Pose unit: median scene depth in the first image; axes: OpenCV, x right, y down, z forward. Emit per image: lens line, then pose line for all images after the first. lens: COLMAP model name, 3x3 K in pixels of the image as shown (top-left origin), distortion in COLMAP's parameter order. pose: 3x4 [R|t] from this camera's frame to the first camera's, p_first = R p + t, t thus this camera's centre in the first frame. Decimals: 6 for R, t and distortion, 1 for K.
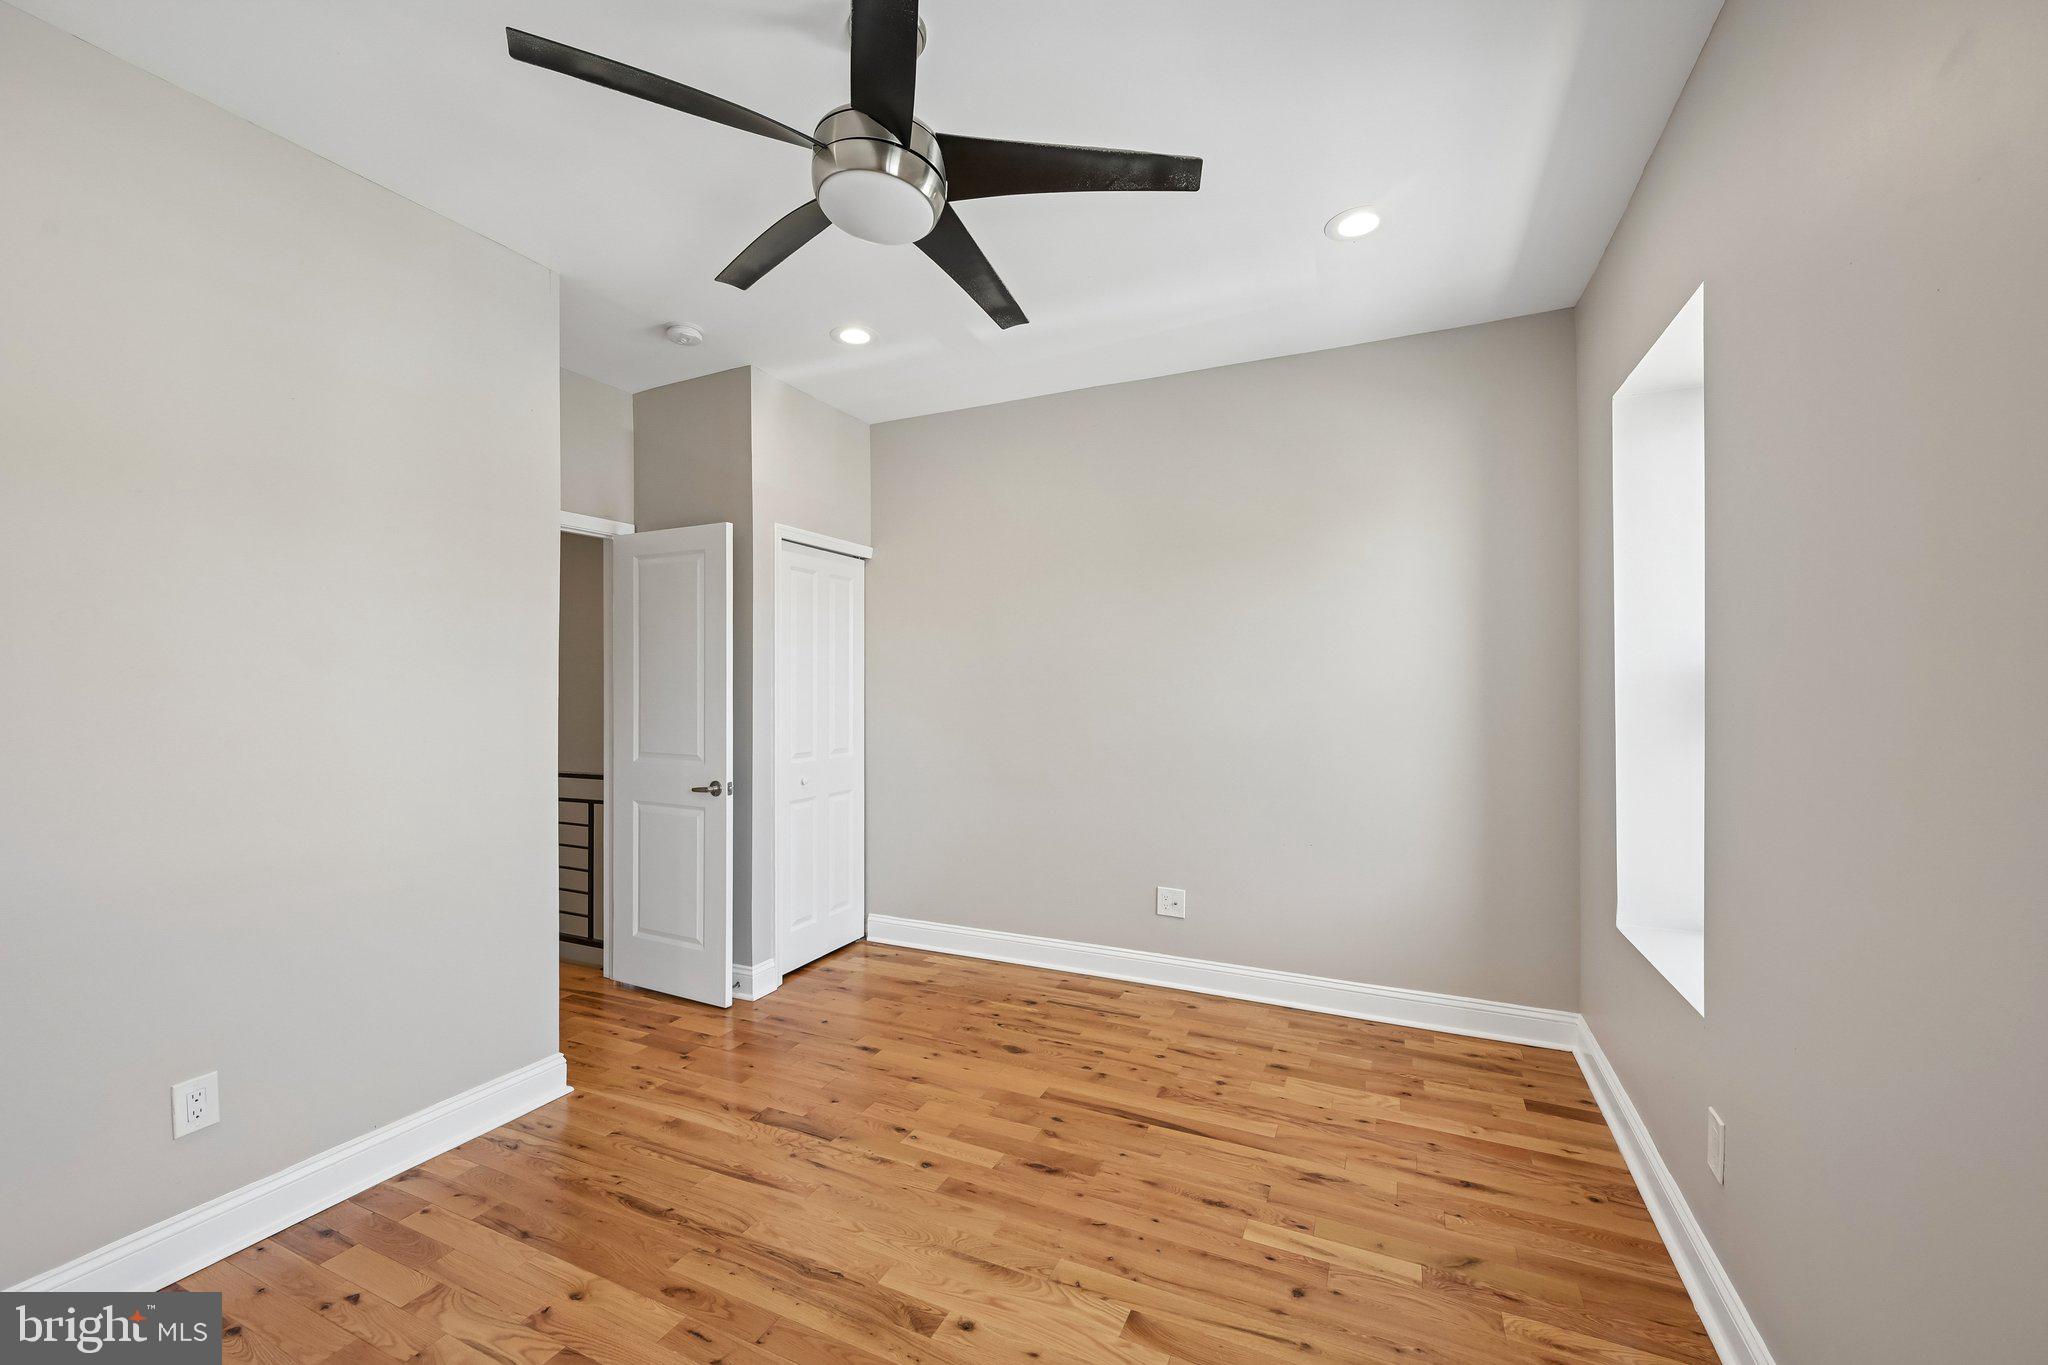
lens RADIAL K [[809.6, 0, 1018.7], [0, 809.6, 660.9], [0, 0, 1]] dist [0.000035, 0.001047]
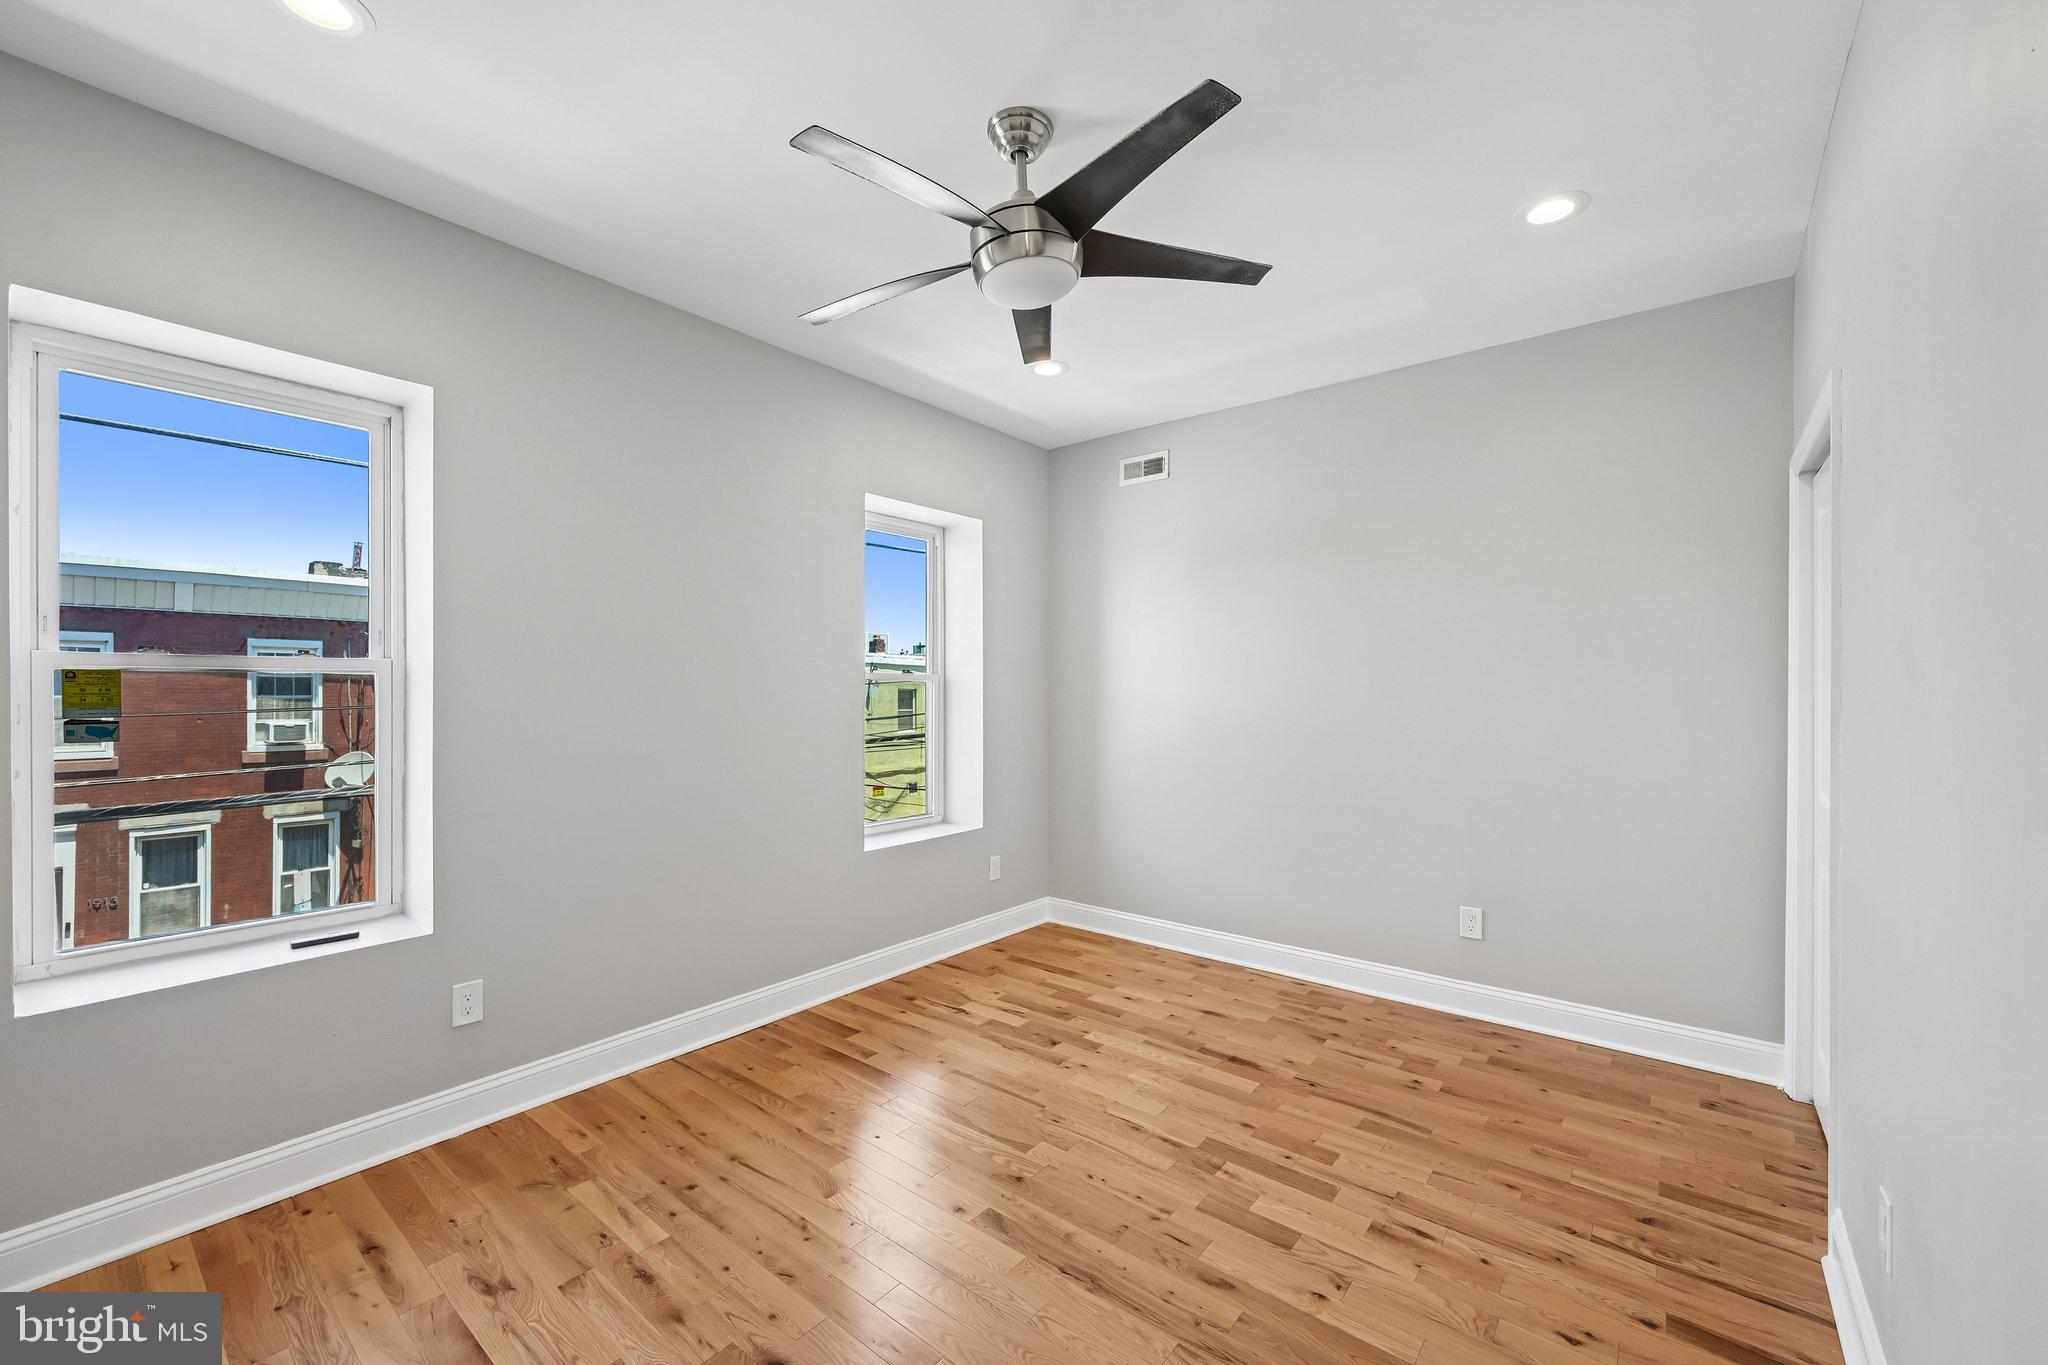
lens RADIAL K [[809.6, 0, 1036.7], [0, 809.6, 716.1], [0, 0, 1]] dist [0.000035, 0.001047]
pose [[-0.973259, -0.004708, 0.229660, -0.400197], [-0.004740, 0.999989, 0.000412, 0.065796], [-0.229660, -0.000688, -0.973271, 1.903545]]
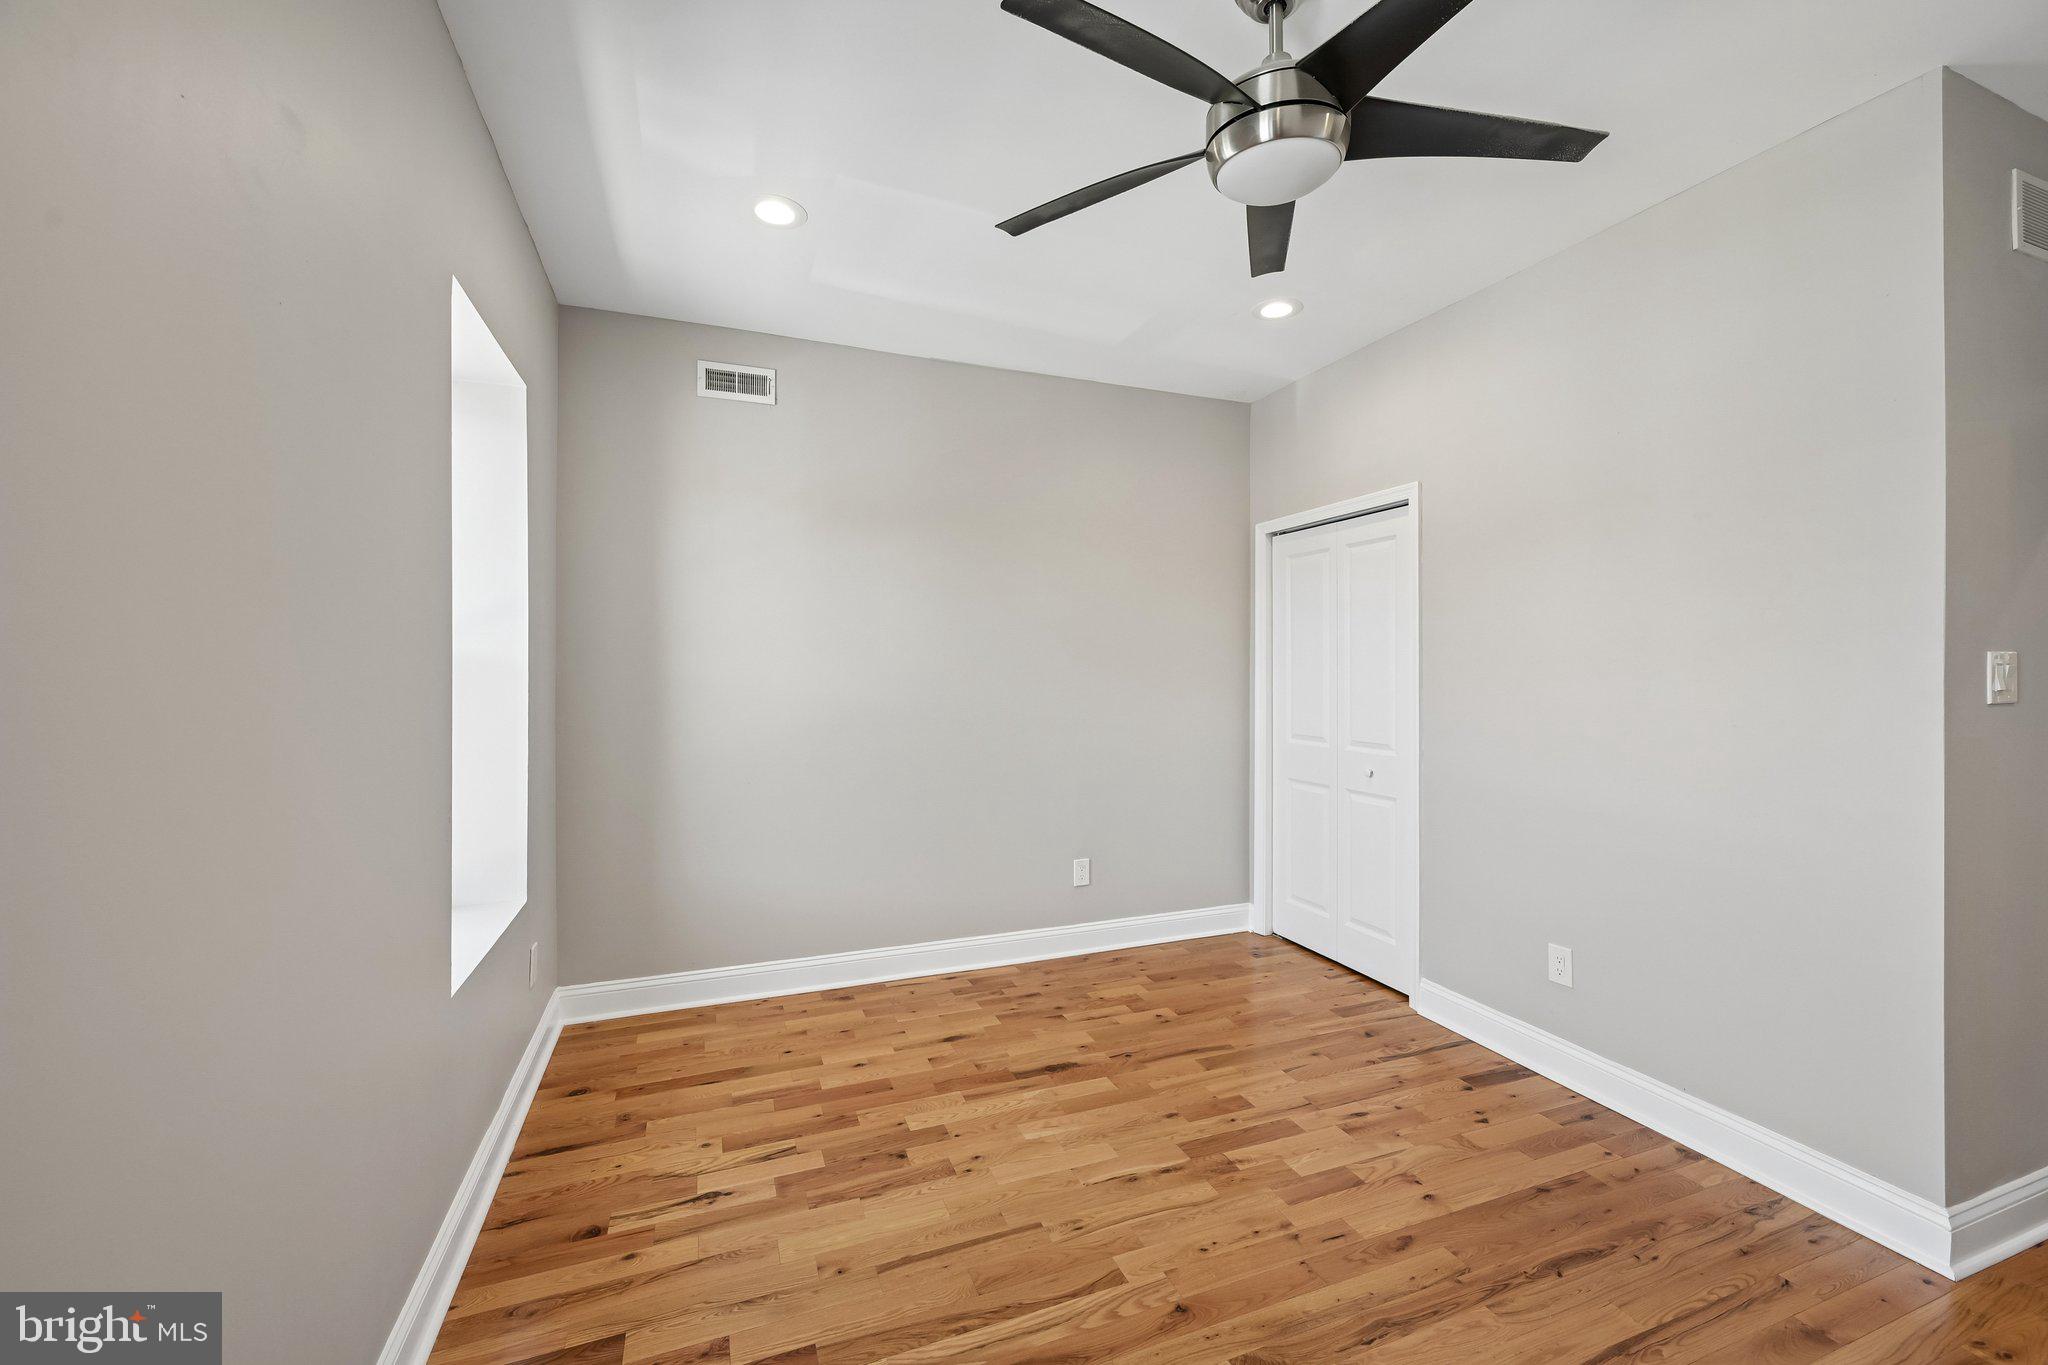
lens RADIAL K [[809.6, 0, 1023.5], [0, 809.6, 682.9], [0, 0, 1]] dist [0.000035, 0.001047]
pose [[-0.690834, 0.014962, -0.722859, 0.628934], [0.023440, 0.999724, -0.001709, 0.036664], [0.722633, -0.018125, -0.690994, 1.293450]]
